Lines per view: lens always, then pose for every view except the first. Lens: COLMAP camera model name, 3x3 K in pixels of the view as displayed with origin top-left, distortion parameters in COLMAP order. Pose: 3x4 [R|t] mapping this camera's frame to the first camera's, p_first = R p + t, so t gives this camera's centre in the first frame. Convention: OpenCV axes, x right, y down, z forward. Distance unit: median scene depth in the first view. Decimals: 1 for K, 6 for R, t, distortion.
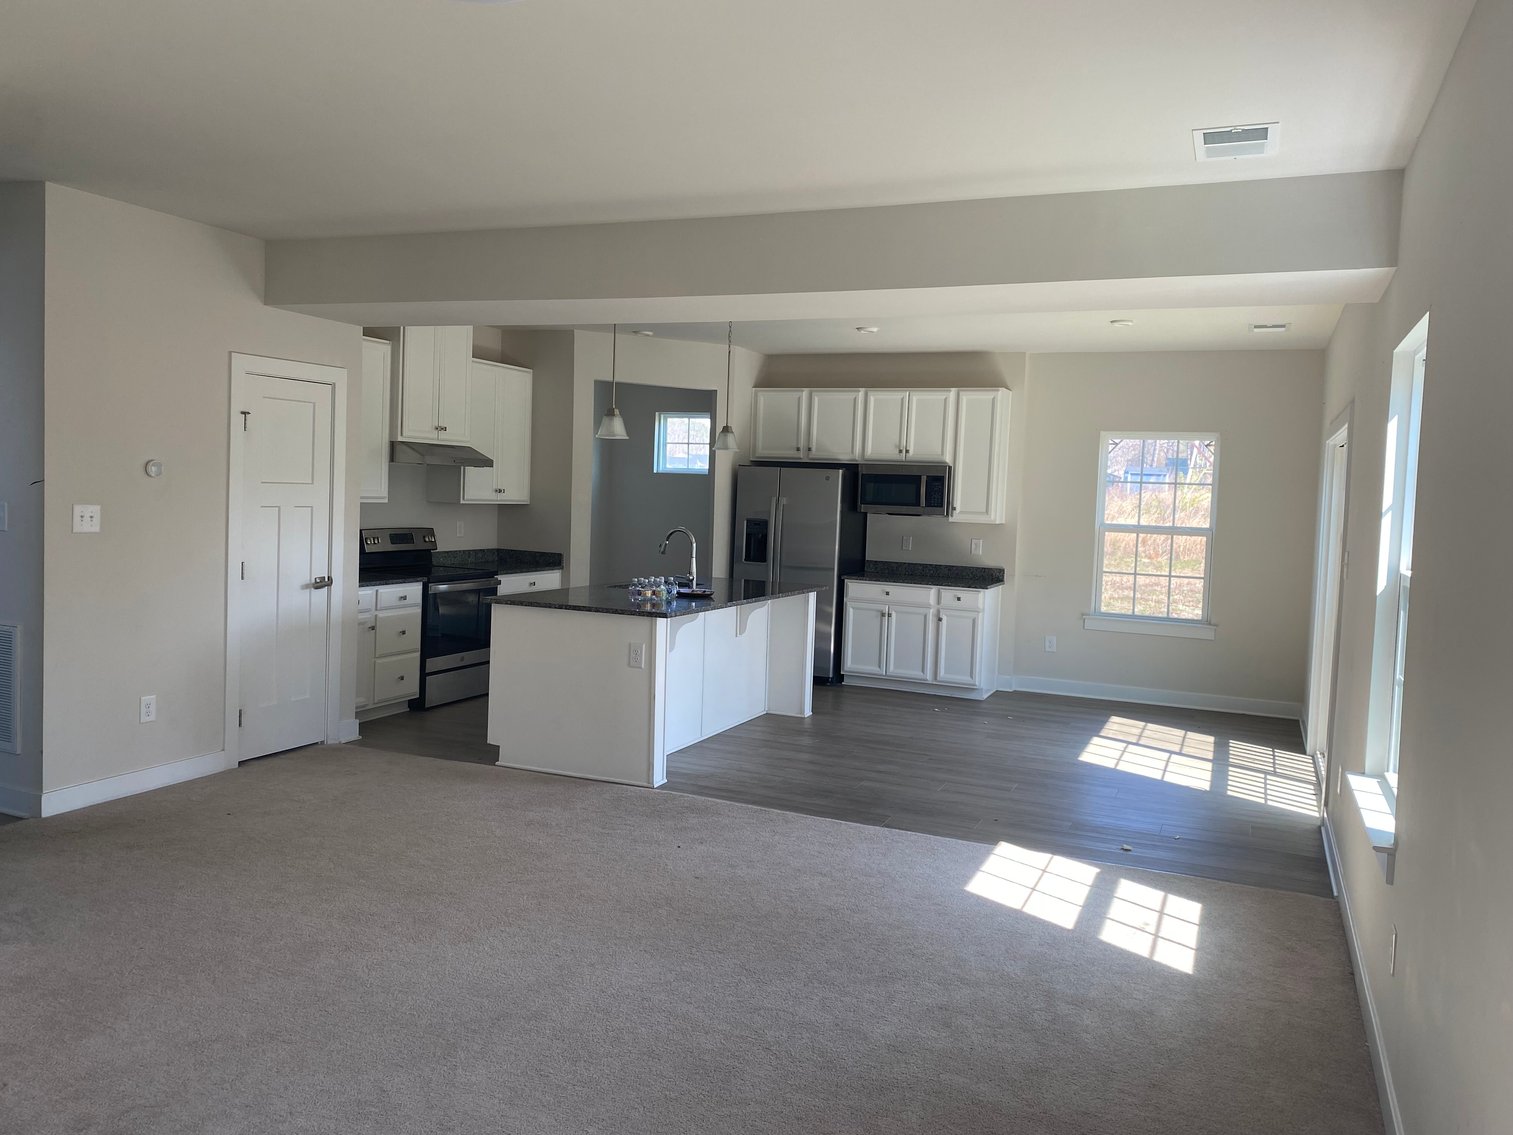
lens RADIAL K [[1149.2, 0, 761.9], [0, 1149.2, 565.7], [0, 0, 1]] dist [0.046056, -0.032397]
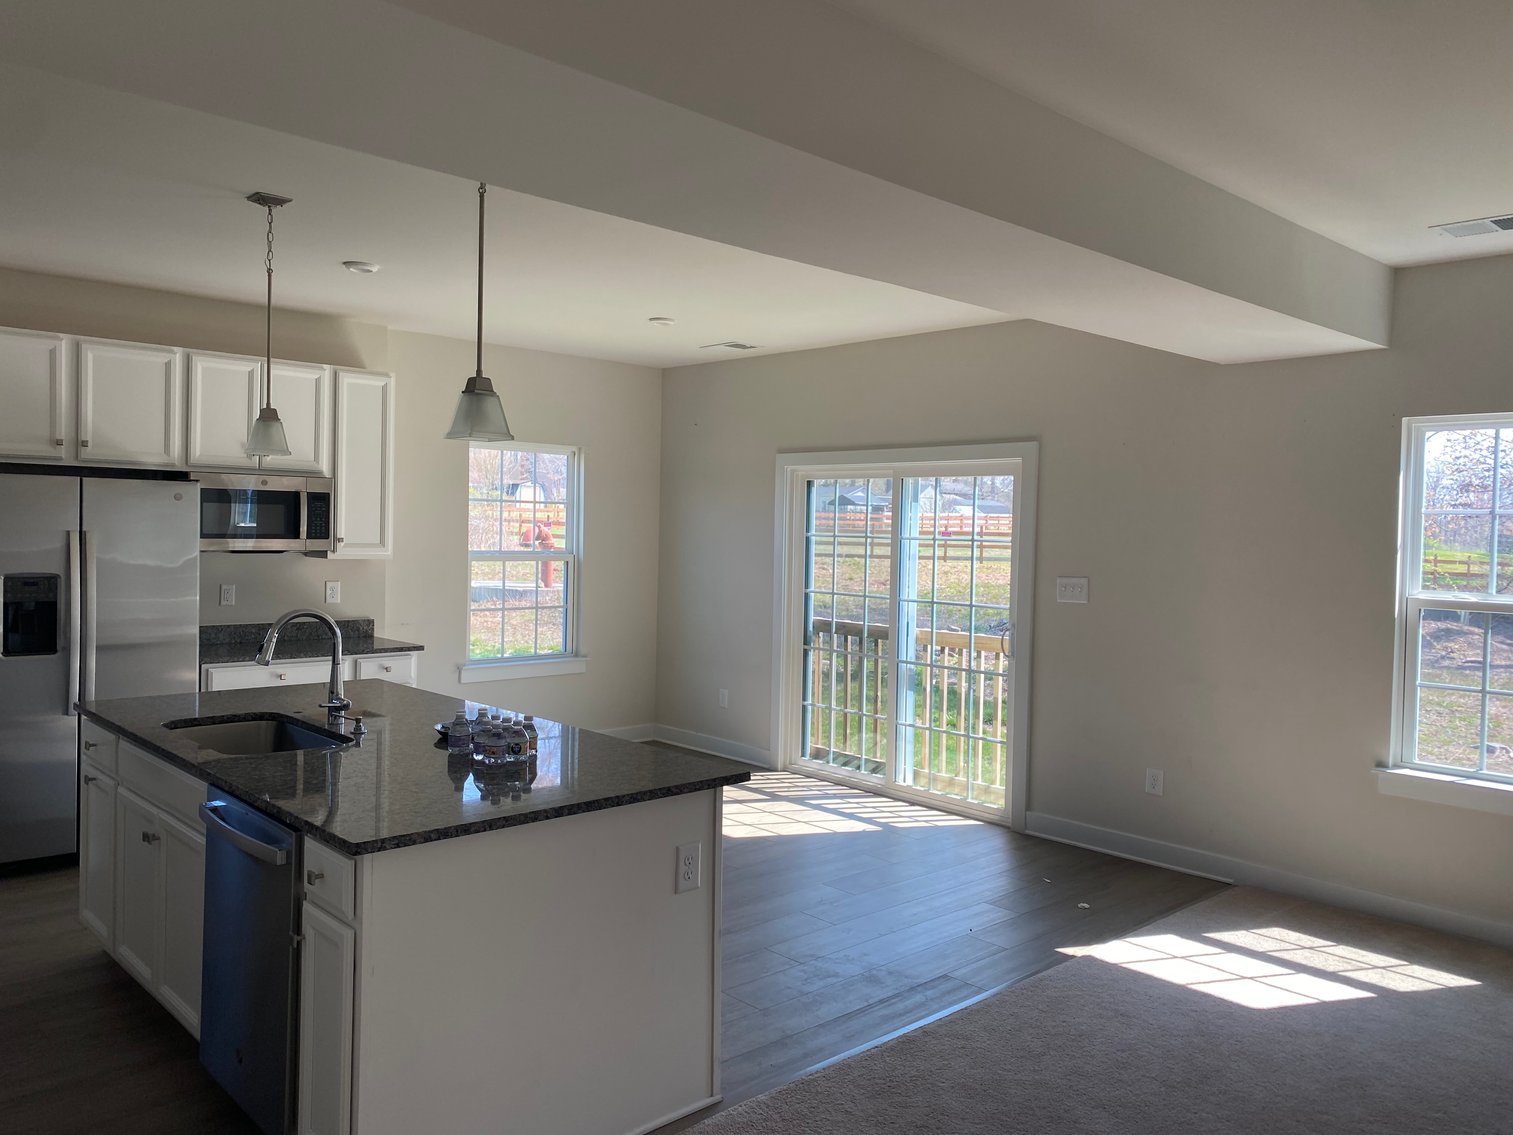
lens RADIAL K [[1149.2, 0, 750.5], [0, 1149.2, 560.8], [0, 0, 1]] dist [0.046056, -0.032397]
pose [[0.394331, -0.058027, 0.917135, -0.372710], [0.050741, 0.997857, 0.041318, -0.053229], [-0.917567, 0.030243, 0.396430, 0.497093]]
